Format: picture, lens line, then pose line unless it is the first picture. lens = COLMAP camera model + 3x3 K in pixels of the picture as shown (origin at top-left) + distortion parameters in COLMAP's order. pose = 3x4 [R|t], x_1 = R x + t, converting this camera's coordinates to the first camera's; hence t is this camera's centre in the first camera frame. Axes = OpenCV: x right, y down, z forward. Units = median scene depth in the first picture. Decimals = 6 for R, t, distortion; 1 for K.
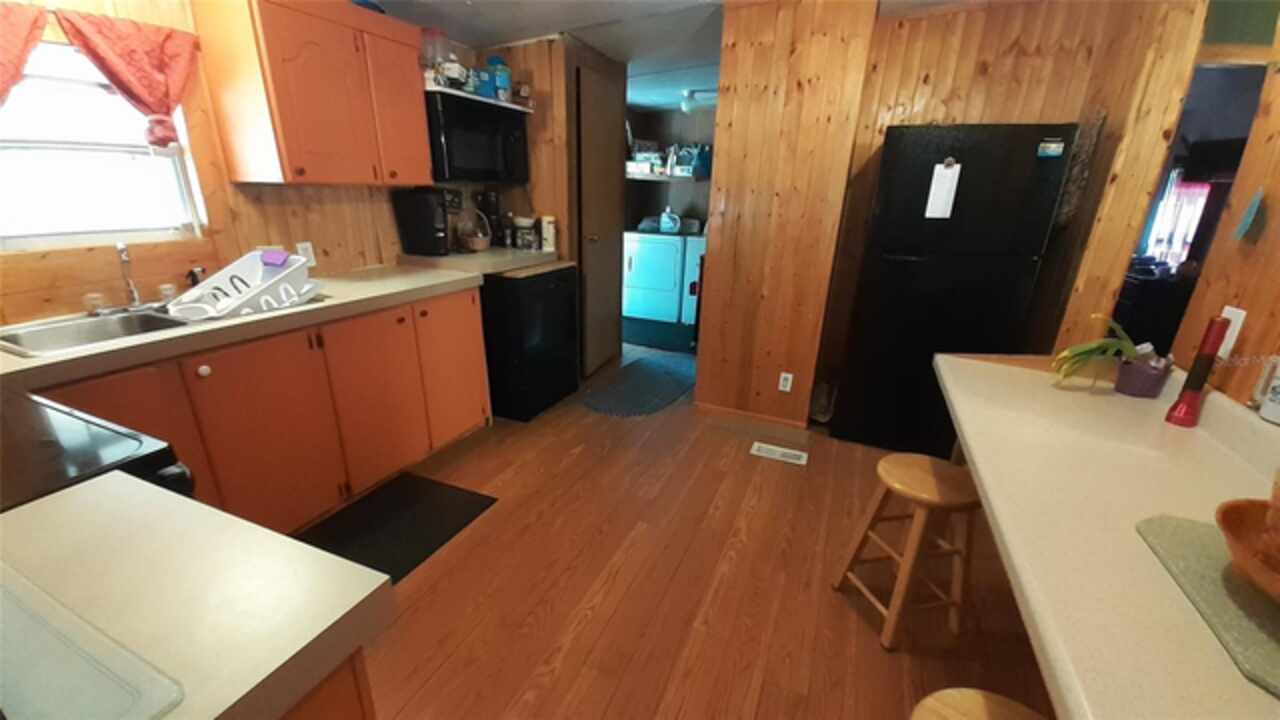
lens RADIAL K [[489.3, 0, 640.0], [0, 489.3, 360.0], [0, 0, 1]] dist [0.014320, -0.016423]
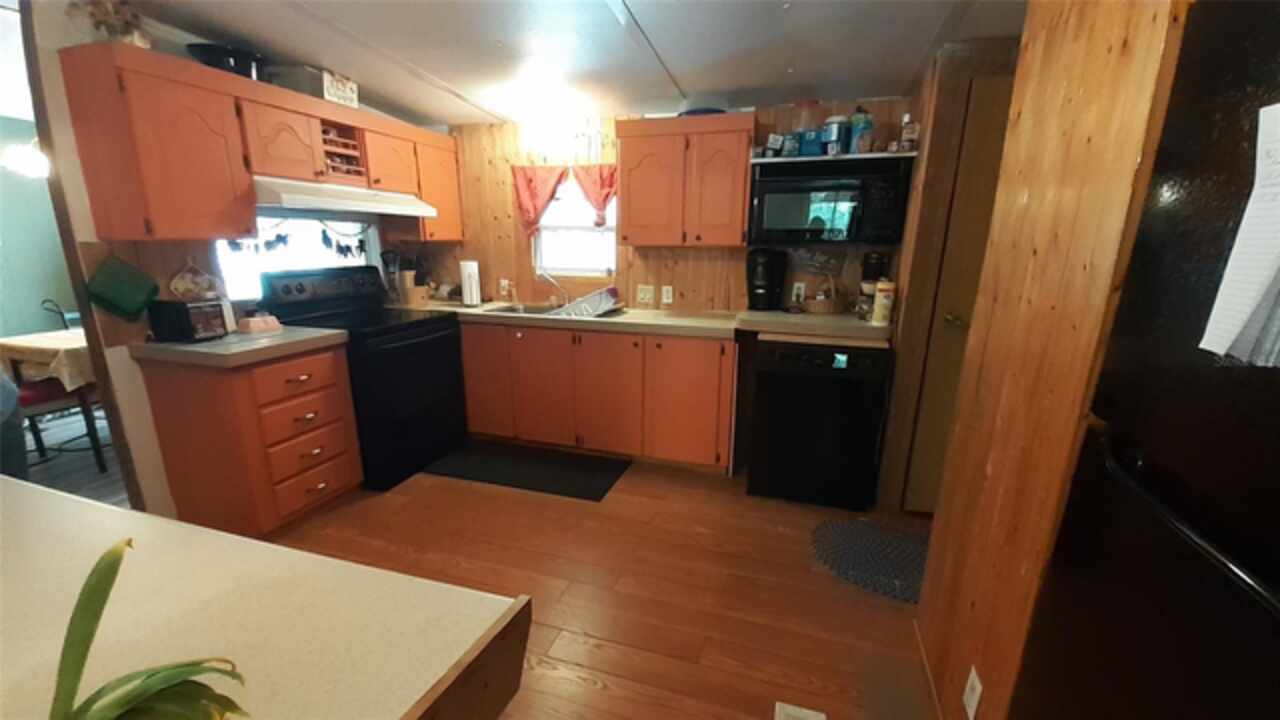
lens RADIAL K [[489.3, 0, 640.0], [0, 489.3, 360.0], [0, 0, 1]] dist [0.014320, -0.016423]
pose [[0.135963, 0.209005, -0.968417, 0.698167], [-0.331302, 0.930810, 0.154375, -0.217795], [0.933677, 0.299849, 0.195799, 0.664486]]
